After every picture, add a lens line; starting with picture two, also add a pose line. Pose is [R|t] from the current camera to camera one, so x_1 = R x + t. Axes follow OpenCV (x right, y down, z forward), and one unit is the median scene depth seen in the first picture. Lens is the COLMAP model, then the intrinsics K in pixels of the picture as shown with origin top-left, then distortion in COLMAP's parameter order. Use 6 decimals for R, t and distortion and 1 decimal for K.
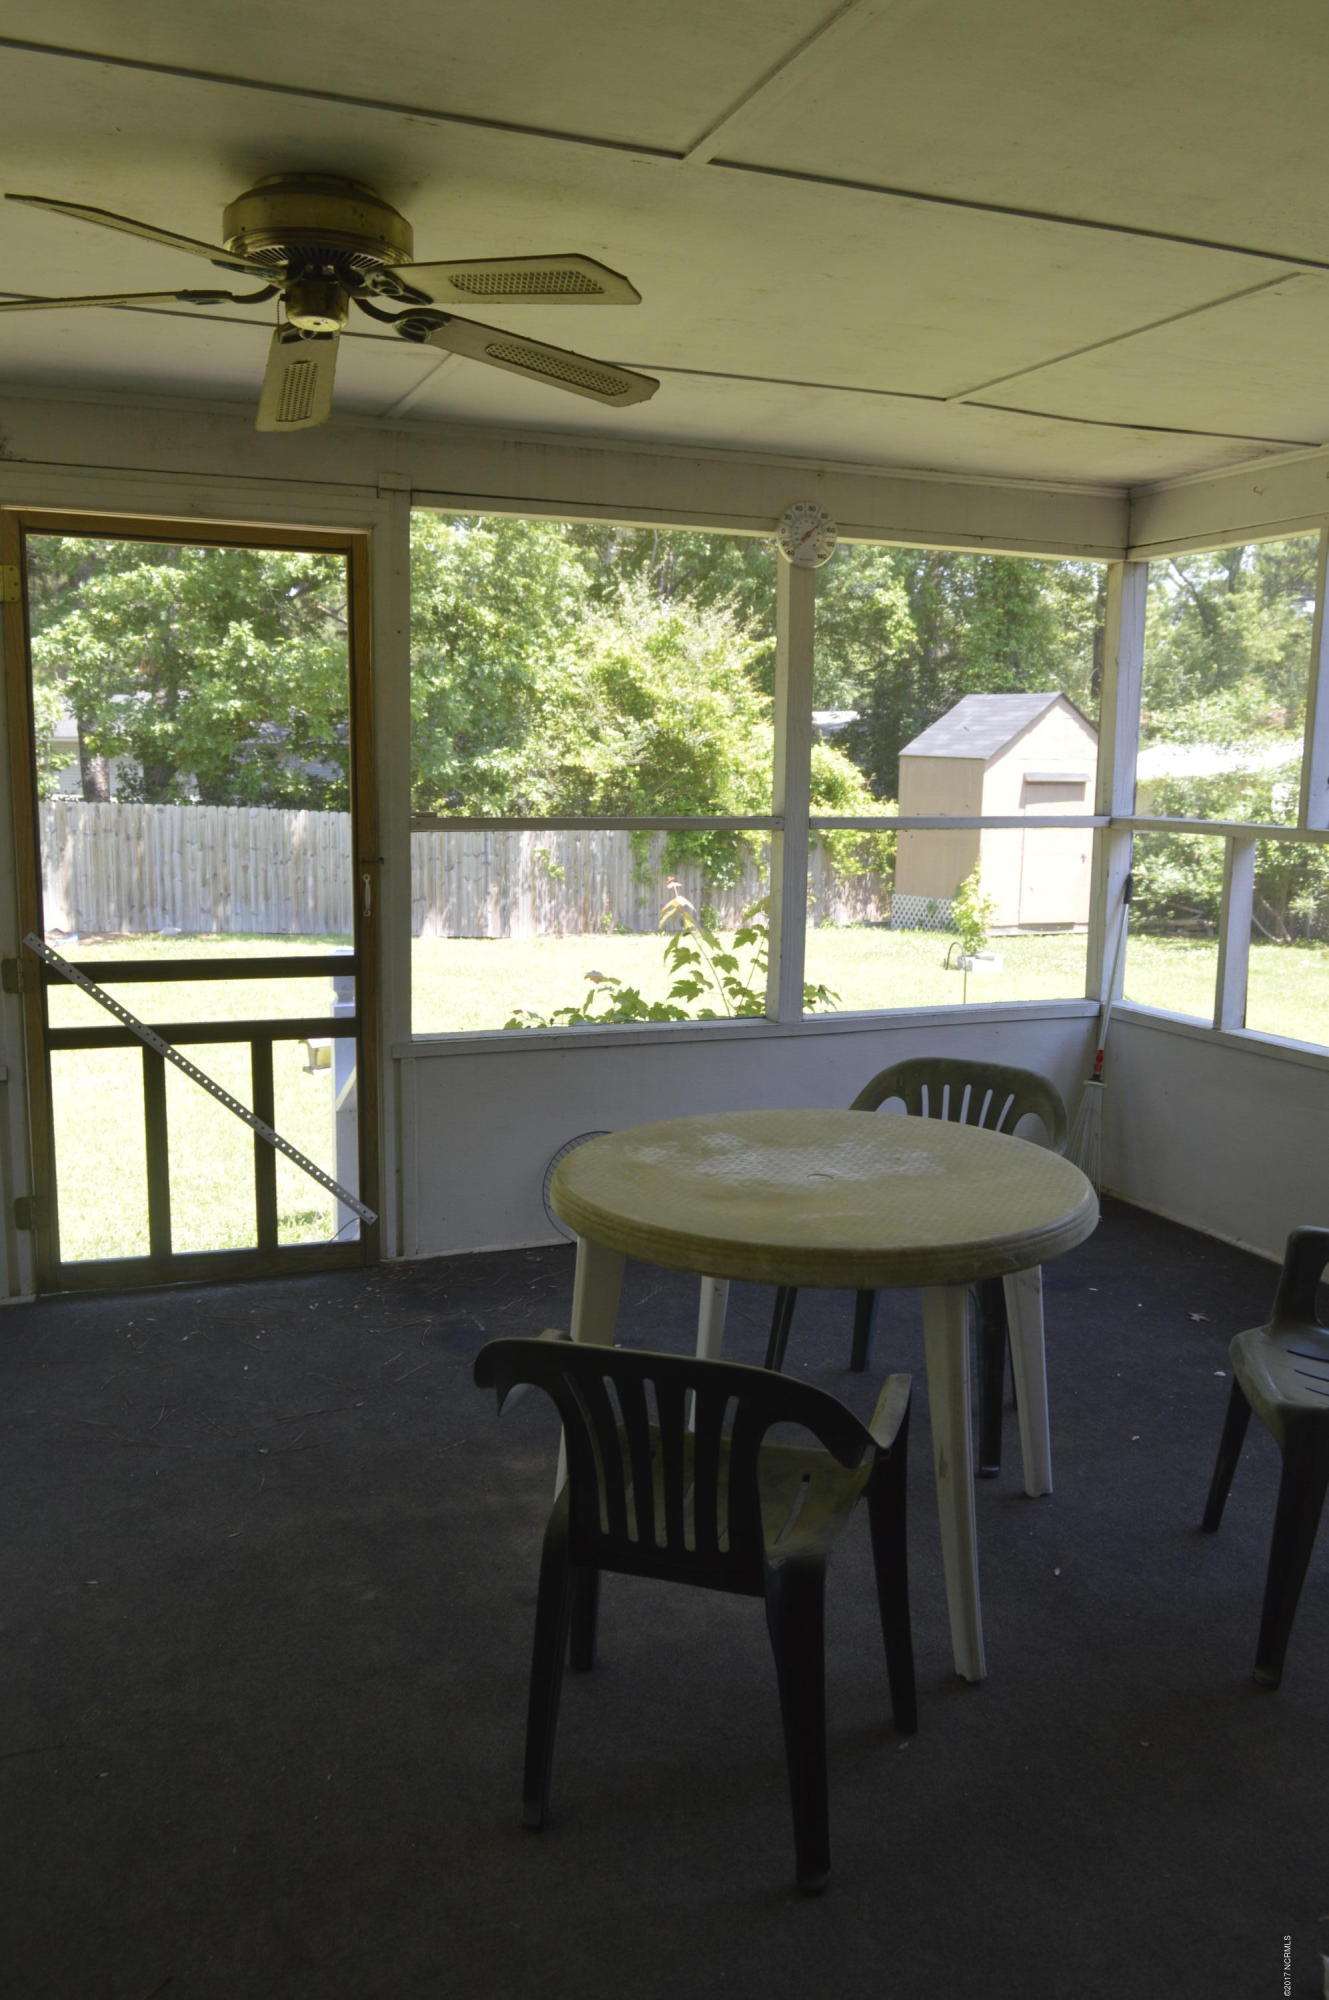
lens RADIAL K [[1574.2, 0, 664.3], [0, 1574.2, 1003.2], [0, 0, 1]] dist [-0.014928, 0.003230]
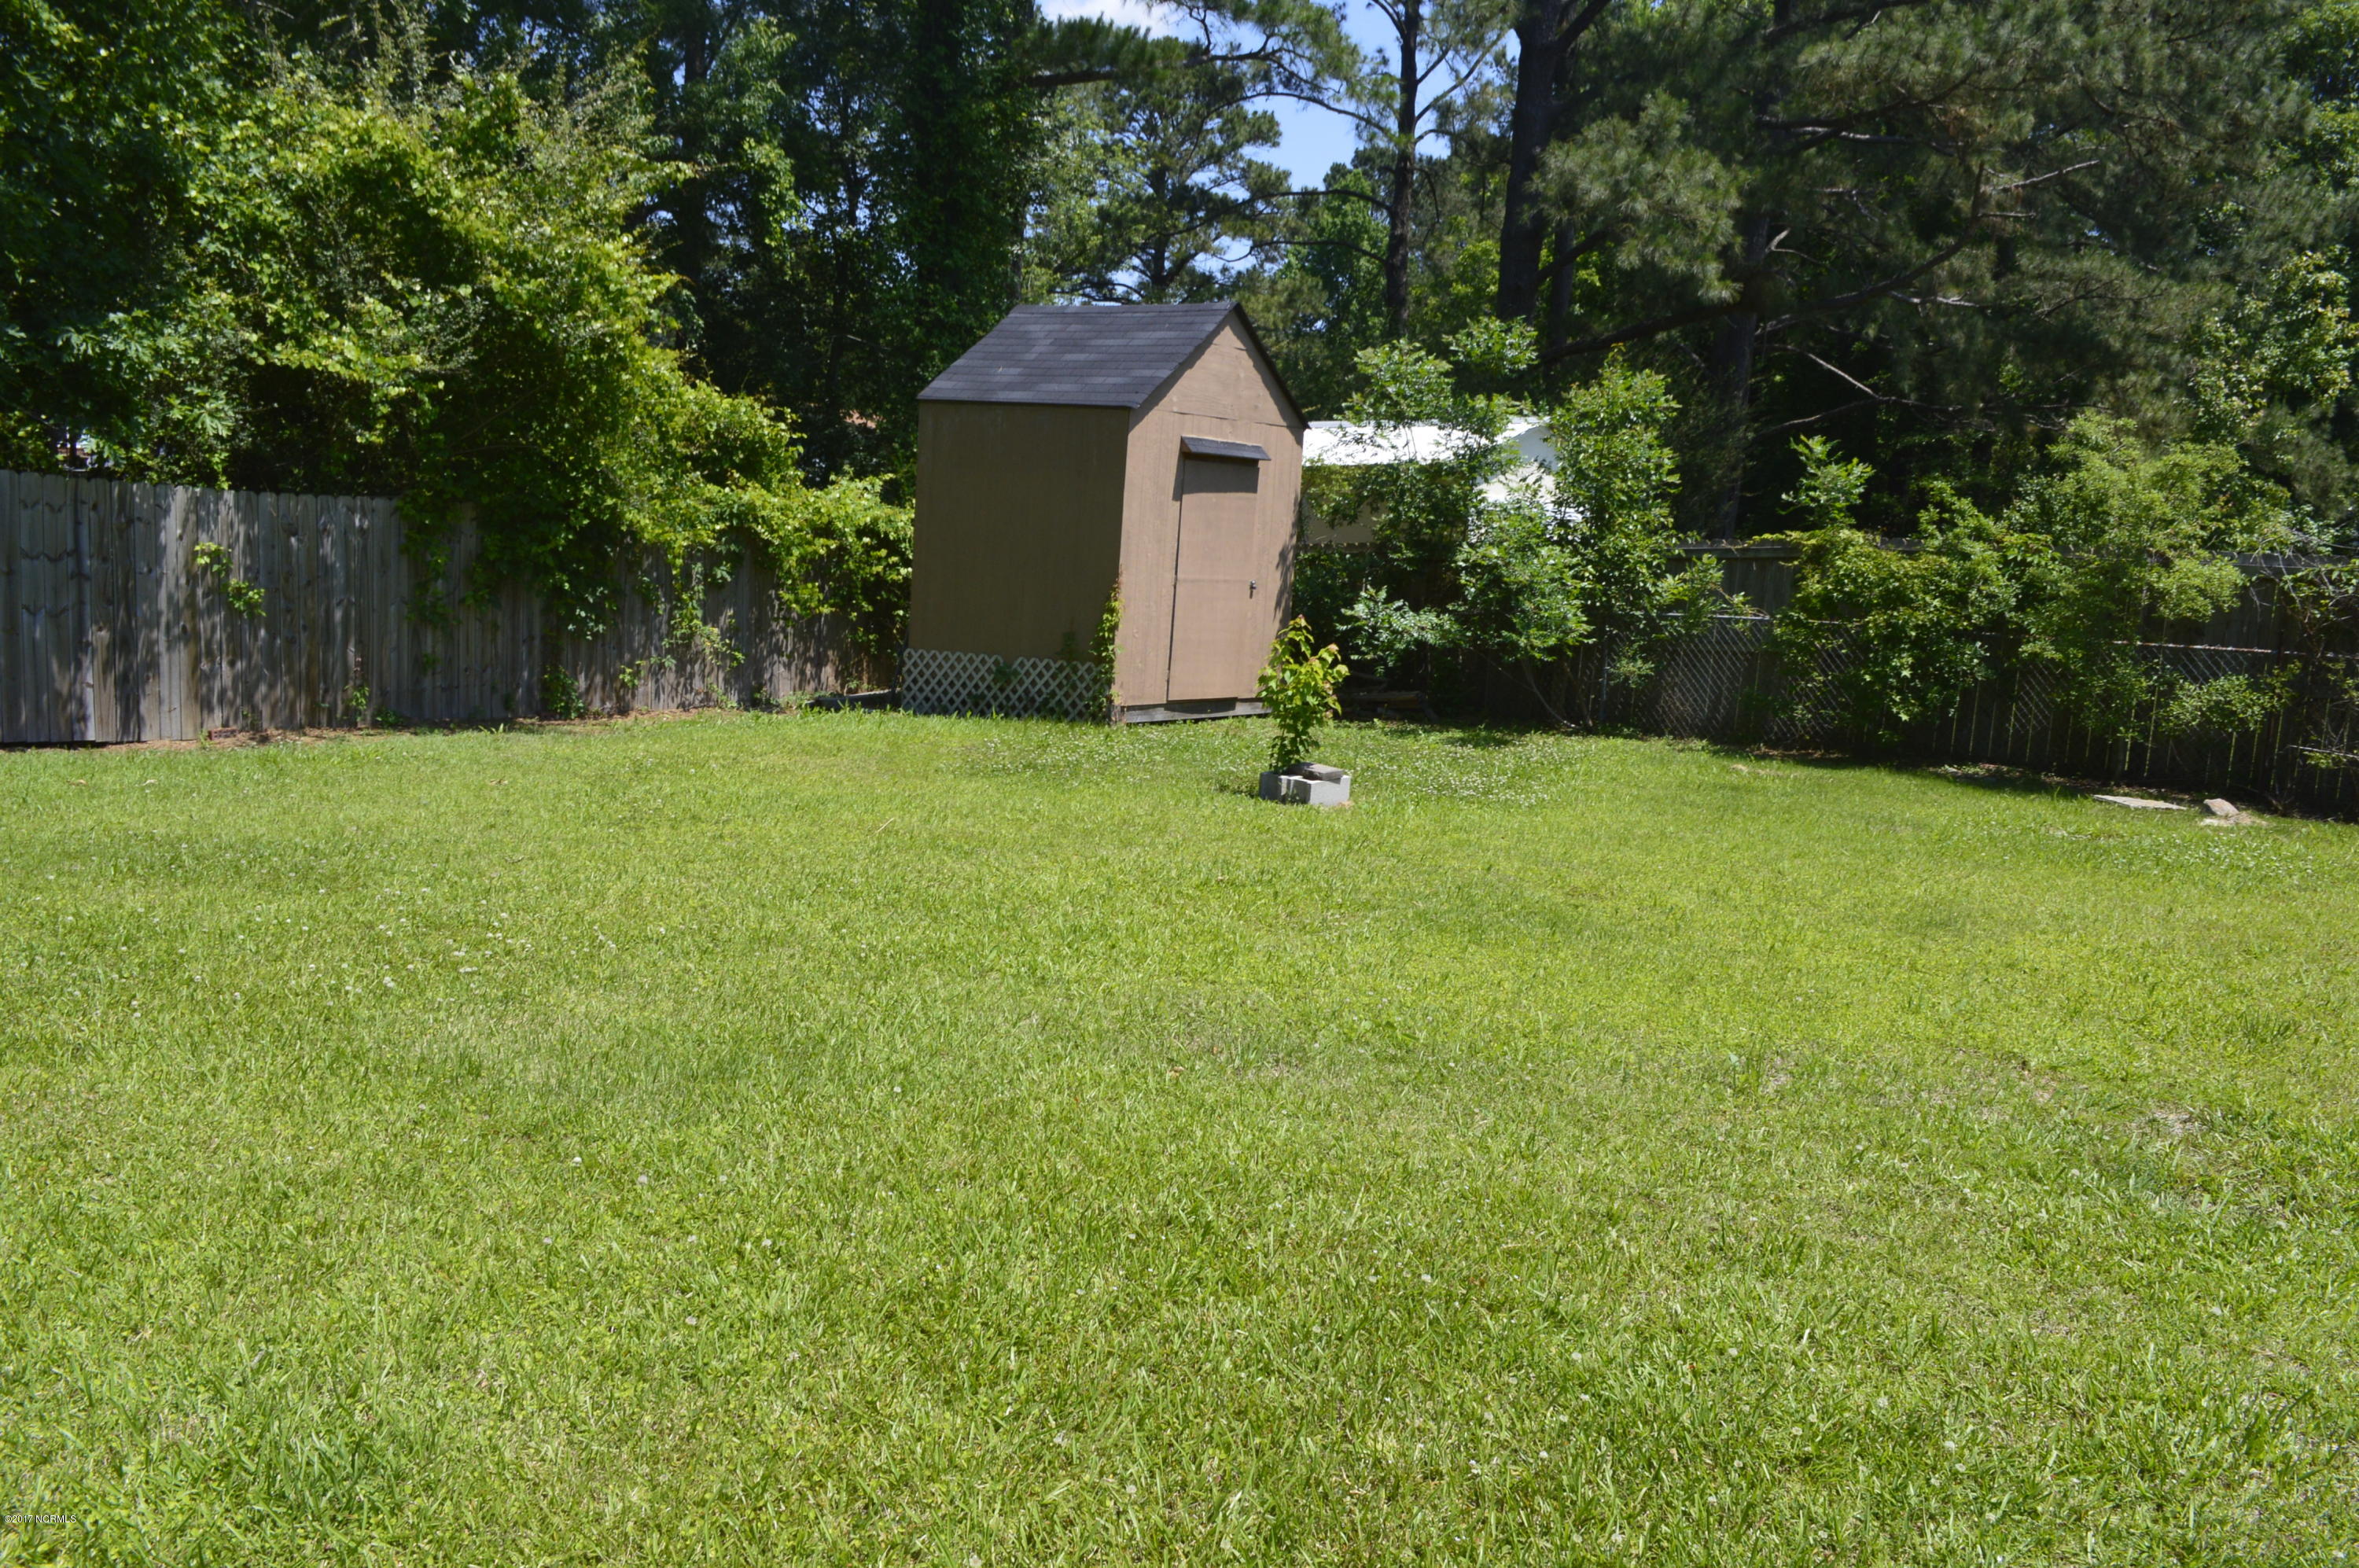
lens RADIAL K [[1856.8, 0, 1179.6], [0, 1856.8, 779.2], [0, 0, 1]] dist [-0.014928, 0.003230]
pose [[0.861925, -0.032158, 0.506014, -0.110144], [0.031149, 0.999460, 0.010459, -0.027706], [-0.506077, 0.006747, 0.862462, 0.393726]]
